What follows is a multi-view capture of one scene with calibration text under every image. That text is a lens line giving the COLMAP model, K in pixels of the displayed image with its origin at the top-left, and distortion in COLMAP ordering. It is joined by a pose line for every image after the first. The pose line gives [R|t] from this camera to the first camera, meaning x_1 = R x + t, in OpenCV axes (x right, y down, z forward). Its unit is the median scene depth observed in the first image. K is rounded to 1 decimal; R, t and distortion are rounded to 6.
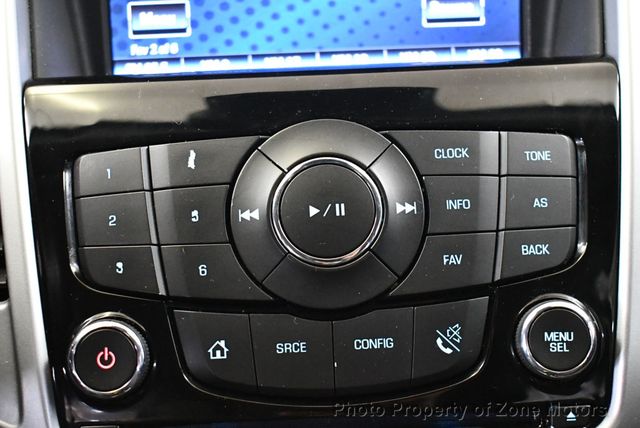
lens RADIAL K [[1029.8, 0, 318.3], [0, 1029.8, 213.1], [0, 0, 1]] dist [-0.045498, 0.000000]
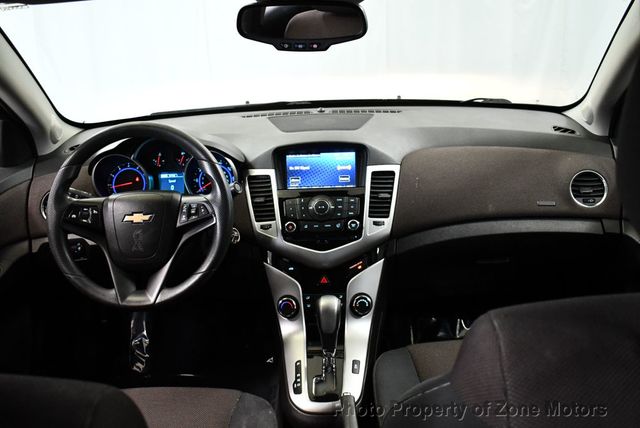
lens RADIAL K [[652.1, 0, 320.4], [0, 652.1, 212.9], [0, 0, 1]] dist [-0.092503, 0.000000]
pose [[0.999442, 0.007965, -0.032449, 0.144568], [-0.011984, 0.992005, -0.125626, 0.590636], [0.031189, 0.125944, 0.991547, -3.399622]]
